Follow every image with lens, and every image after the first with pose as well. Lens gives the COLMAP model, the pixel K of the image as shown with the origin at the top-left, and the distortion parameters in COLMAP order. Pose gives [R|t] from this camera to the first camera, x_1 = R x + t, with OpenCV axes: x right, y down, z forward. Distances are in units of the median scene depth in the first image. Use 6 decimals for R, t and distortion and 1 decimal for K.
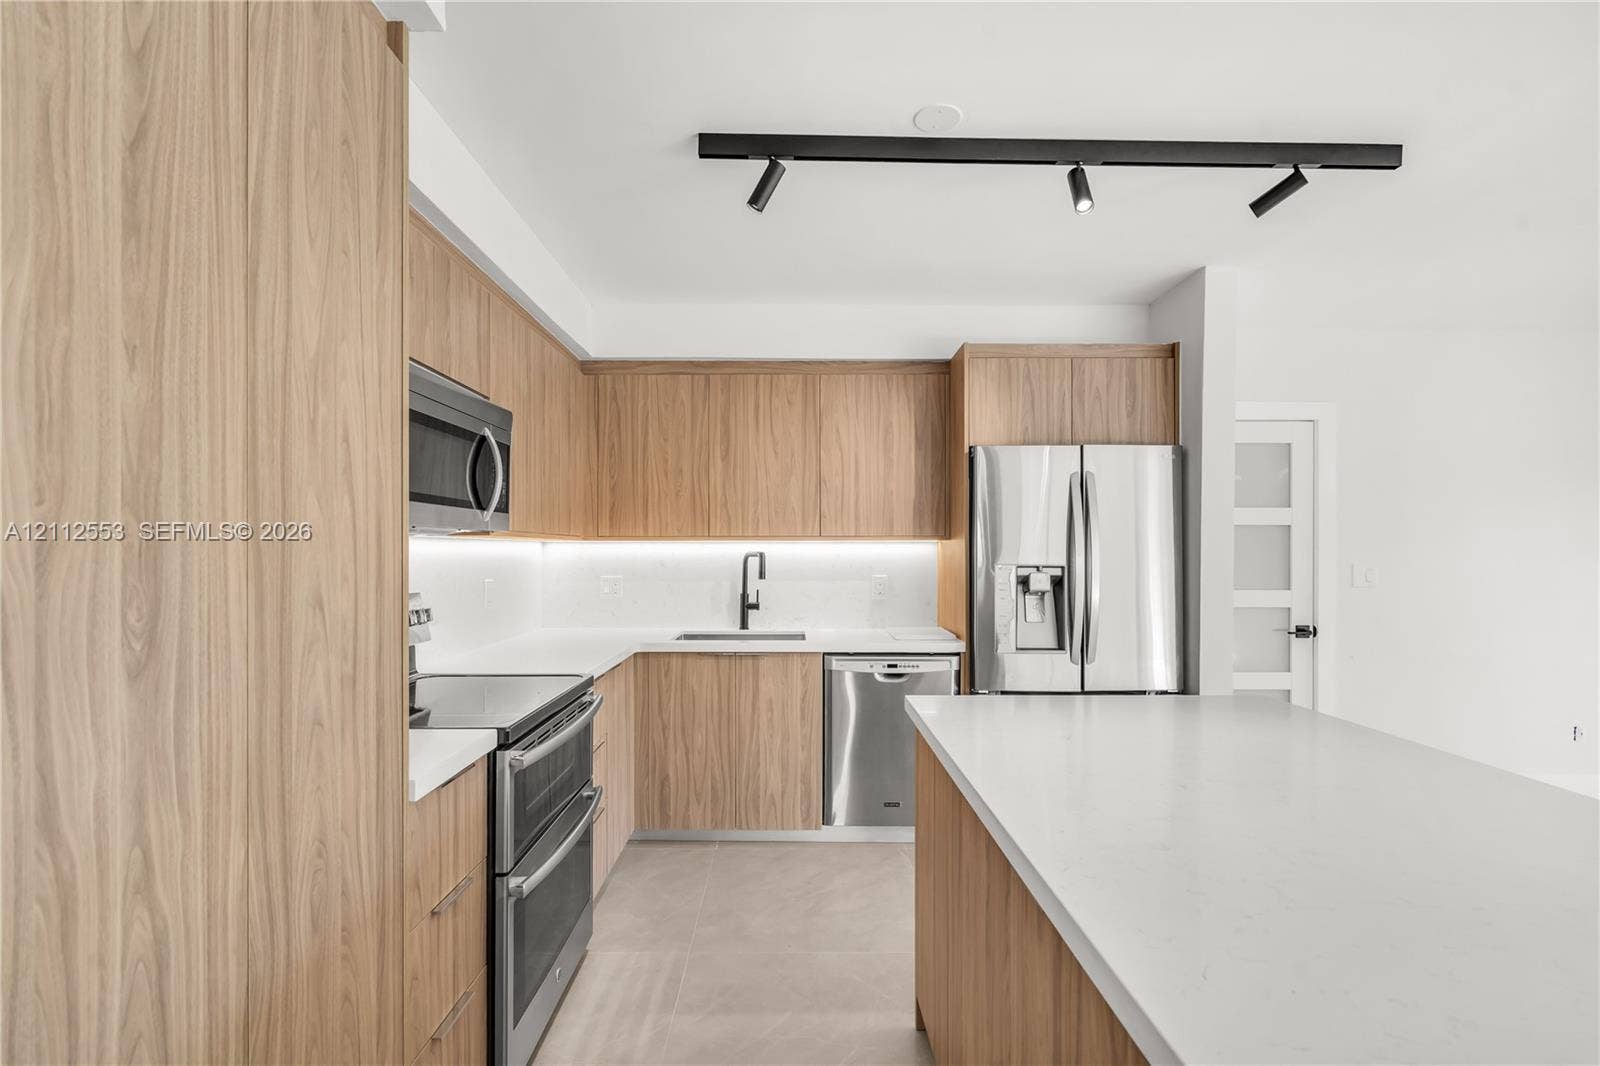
lens RADIAL K [[748.5, 0, 803.8], [0, 748.5, 548.4], [0, 0, 1]] dist [-0.001557, -0.000183]
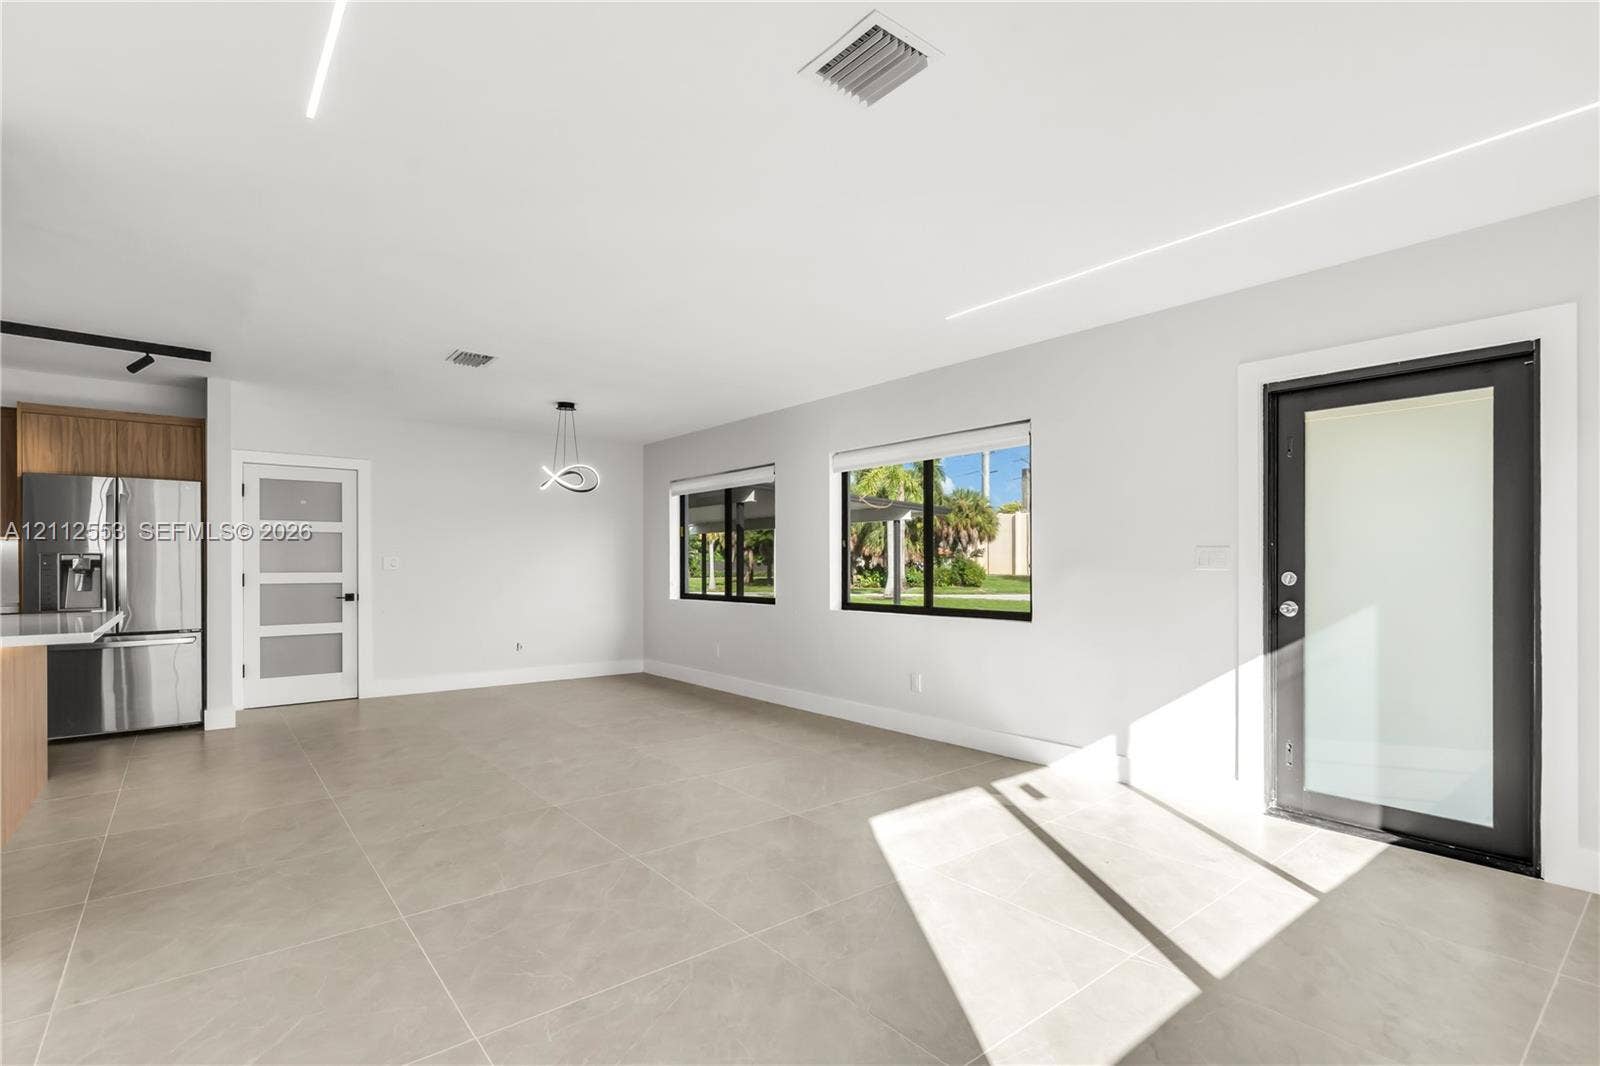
lens RADIAL K [[752.8, 0, 803.5], [0, 752.8, 568.6], [0, 0, 1]] dist [0.003457, 0.000671]
pose [[0.786036, -0.005341, 0.618158, 0.473126], [-0.000765, 0.999954, 0.009612, 0.034703], [-0.618181, -0.008028, 0.785995, -1.045069]]
